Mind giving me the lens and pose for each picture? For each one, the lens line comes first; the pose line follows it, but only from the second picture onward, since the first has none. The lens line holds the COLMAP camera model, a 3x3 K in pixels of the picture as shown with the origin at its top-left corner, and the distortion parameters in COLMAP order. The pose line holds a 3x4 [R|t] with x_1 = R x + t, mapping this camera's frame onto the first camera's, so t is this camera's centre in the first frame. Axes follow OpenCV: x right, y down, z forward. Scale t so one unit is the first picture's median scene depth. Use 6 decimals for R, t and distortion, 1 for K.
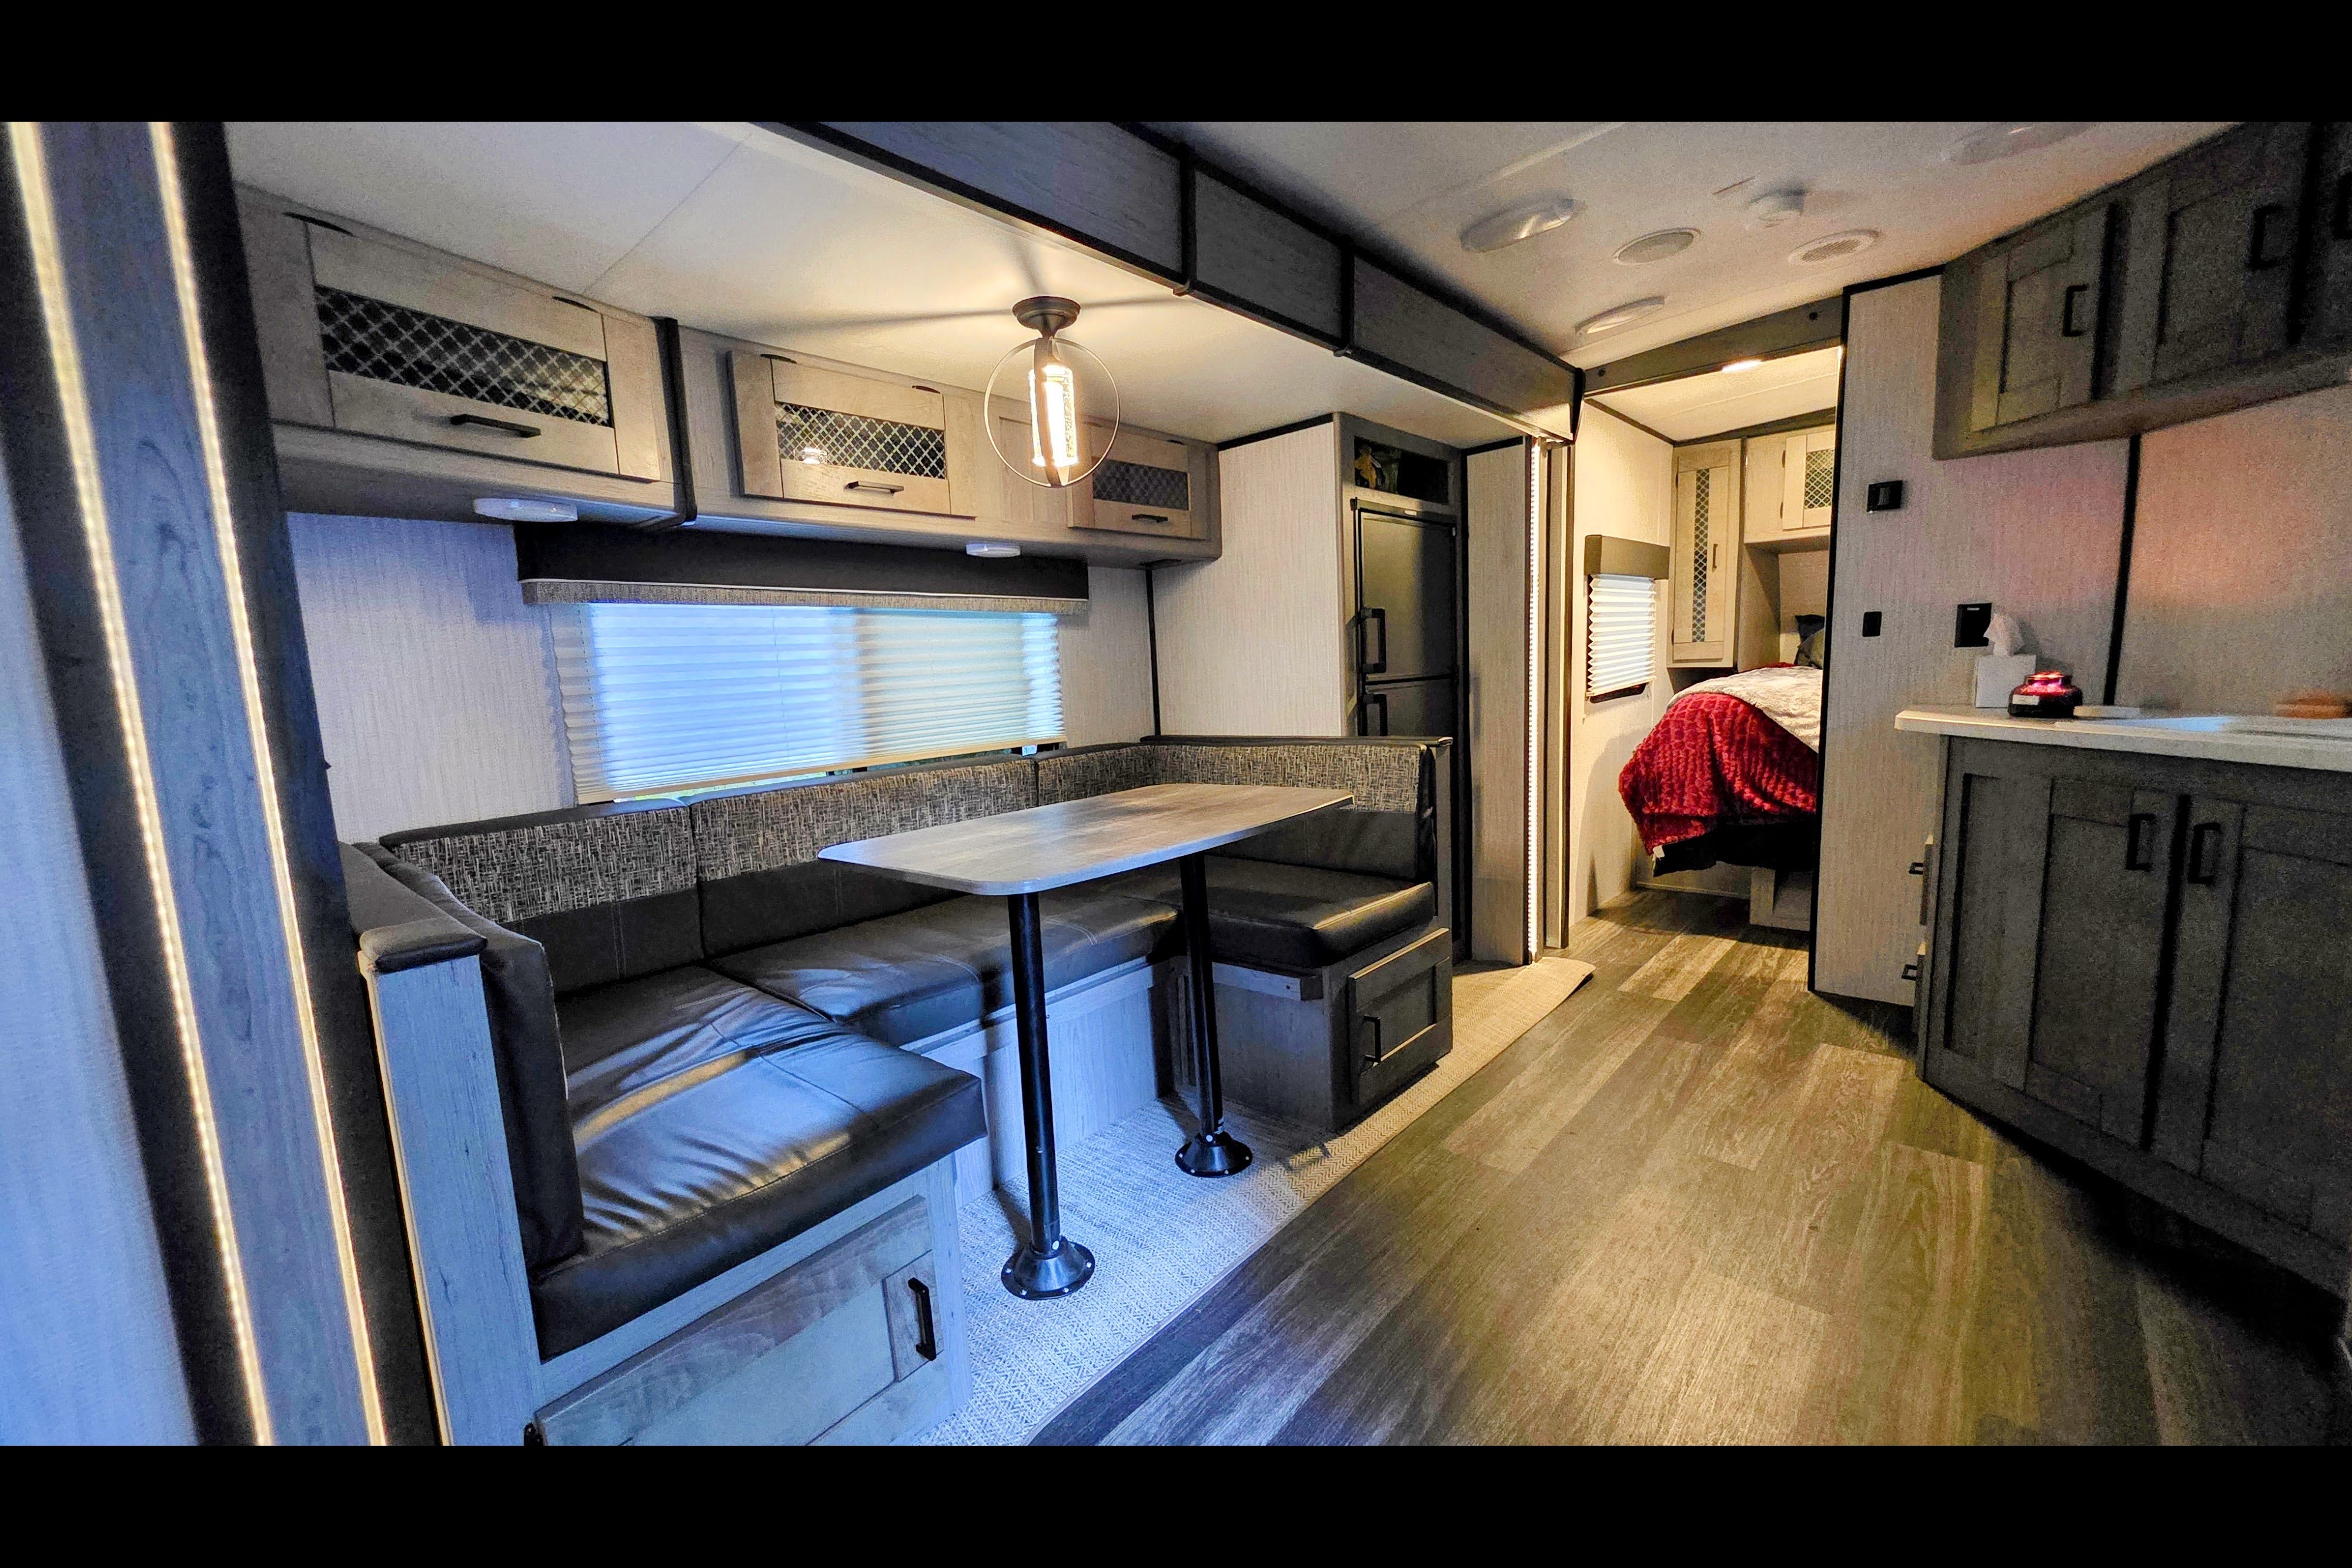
lens RADIAL K [[940.2, 0, 1163.6], [0, 940.2, 797.5], [0, 0, 1]] dist [-0.002579, 0.000360]
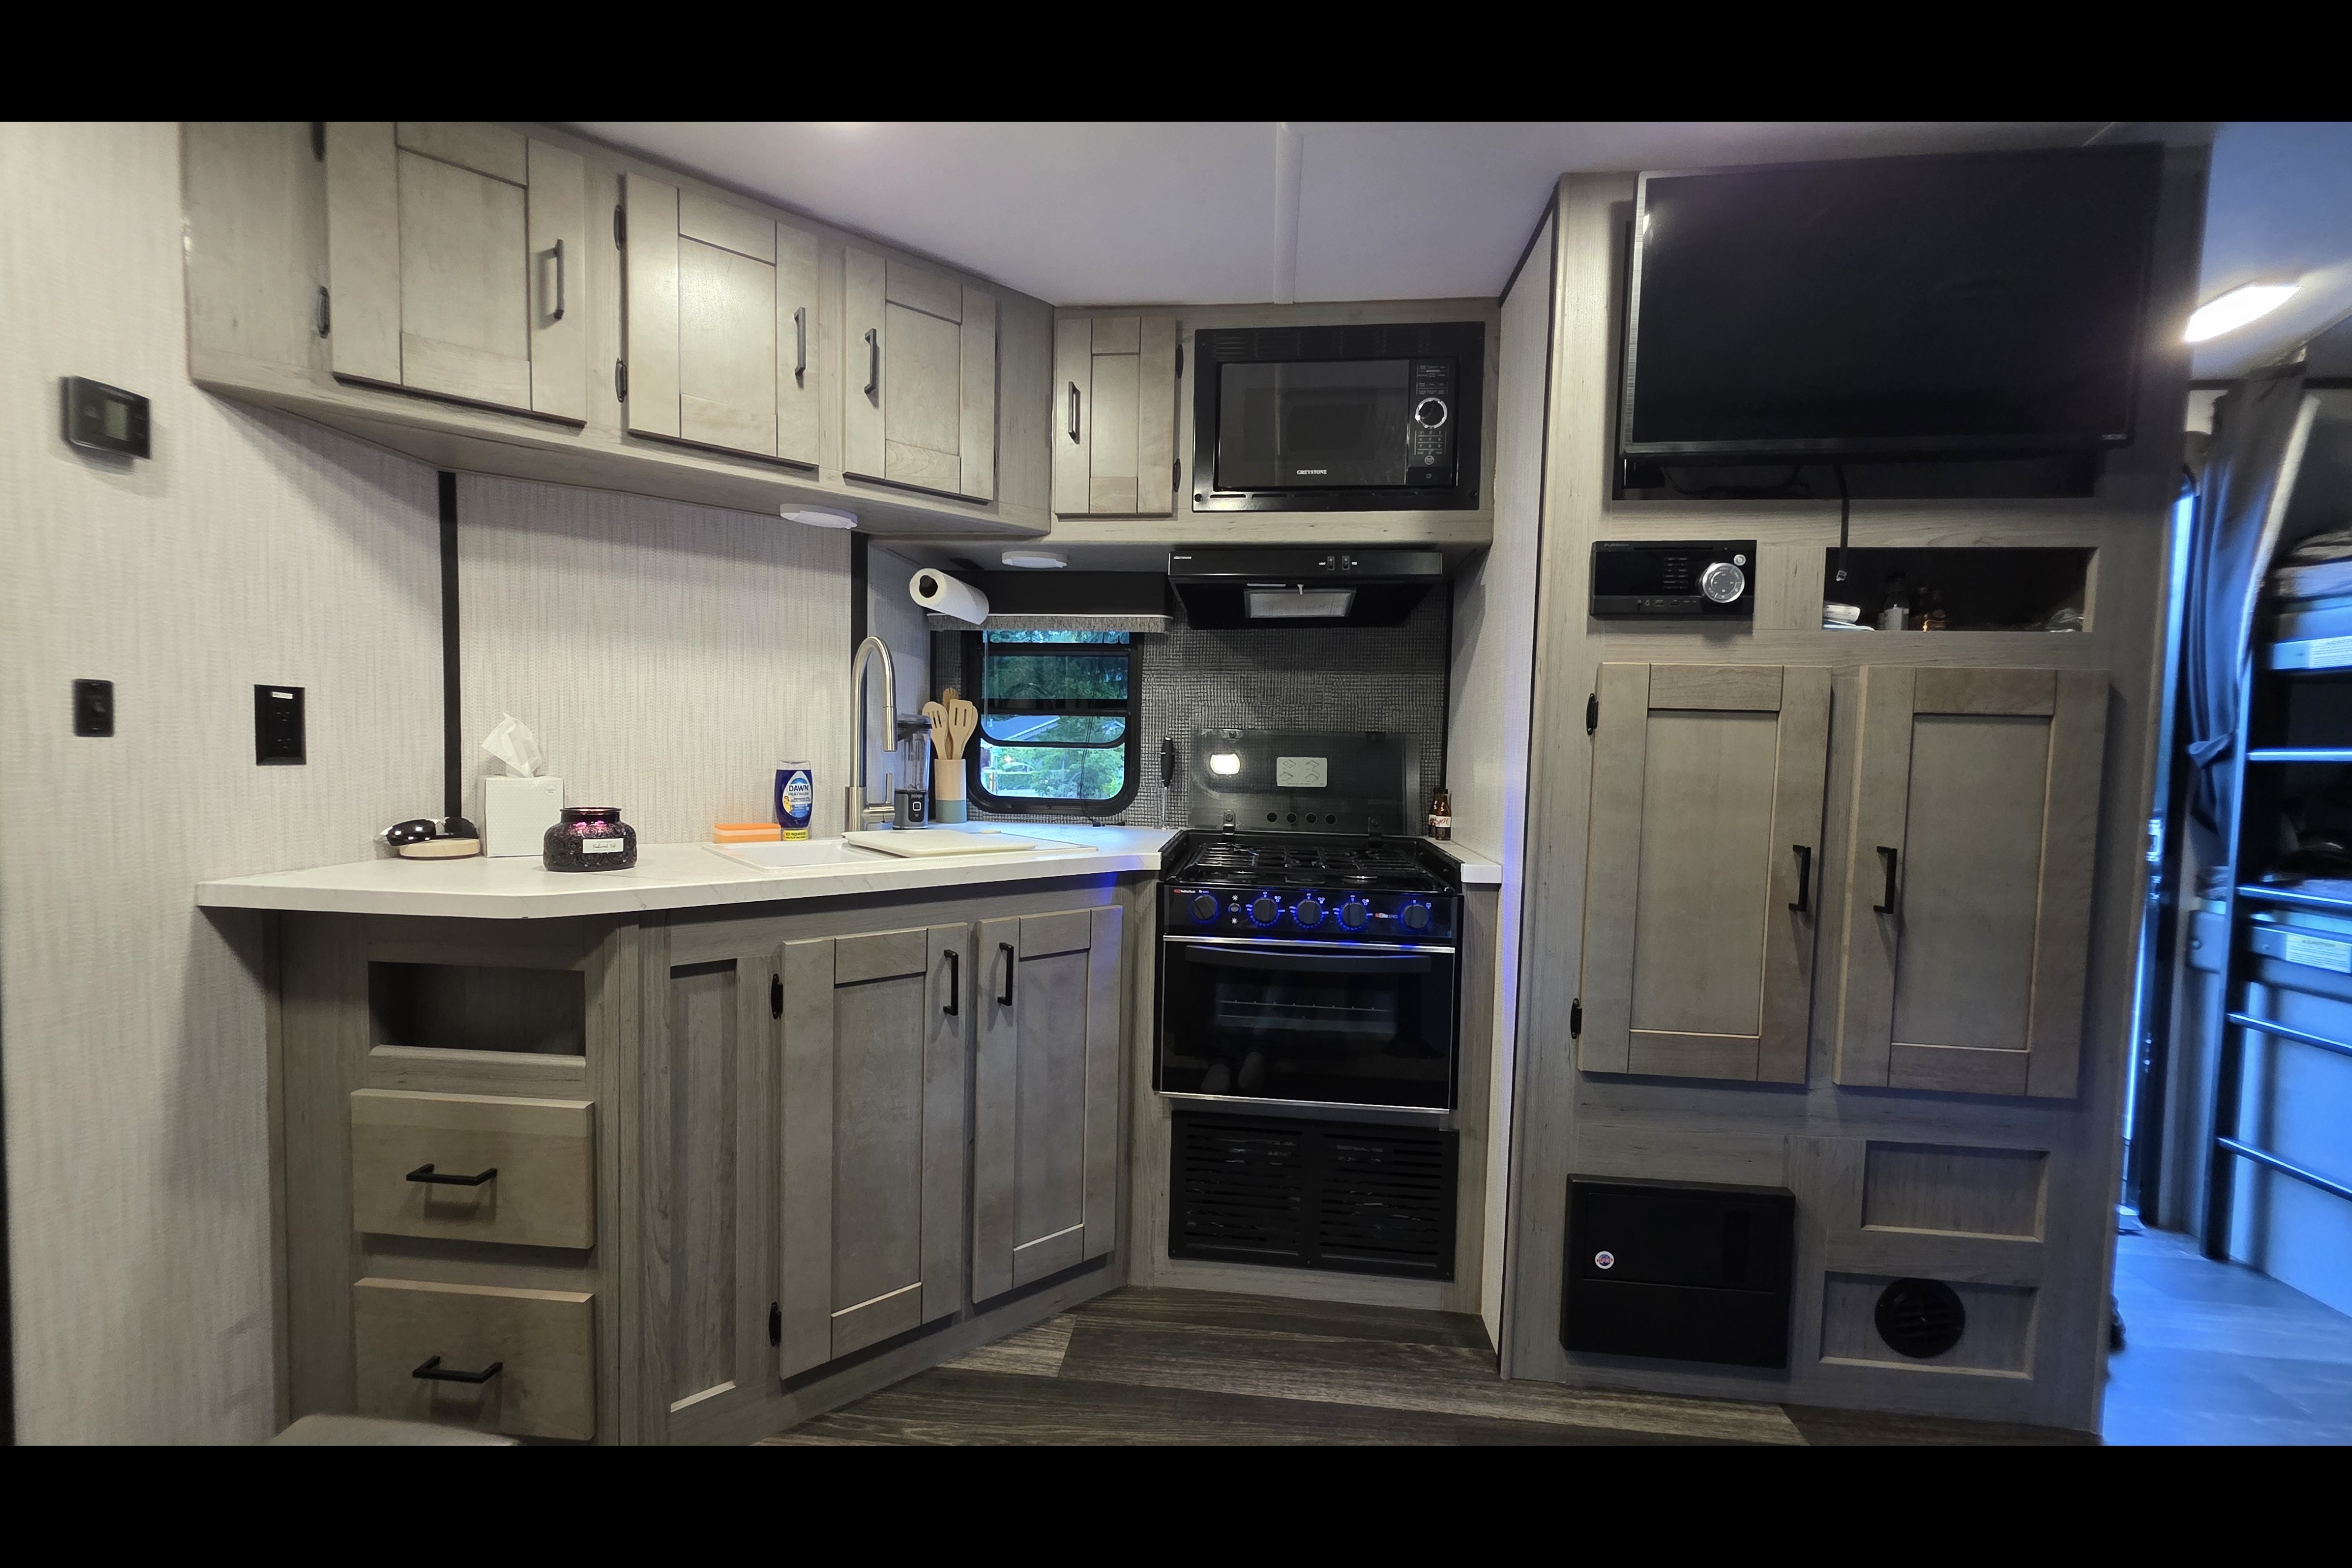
lens RADIAL K [[940.2, 0, 1164.7], [0, 940.2, 795.0], [0, 0, 1]] dist [-0.002579, 0.000360]
pose [[-0.591415, -0.008106, 0.806326, 0.154025], [0.124593, 0.987022, 0.101307, -0.159775], [-0.796683, 0.160378, -0.582730, 1.081763]]
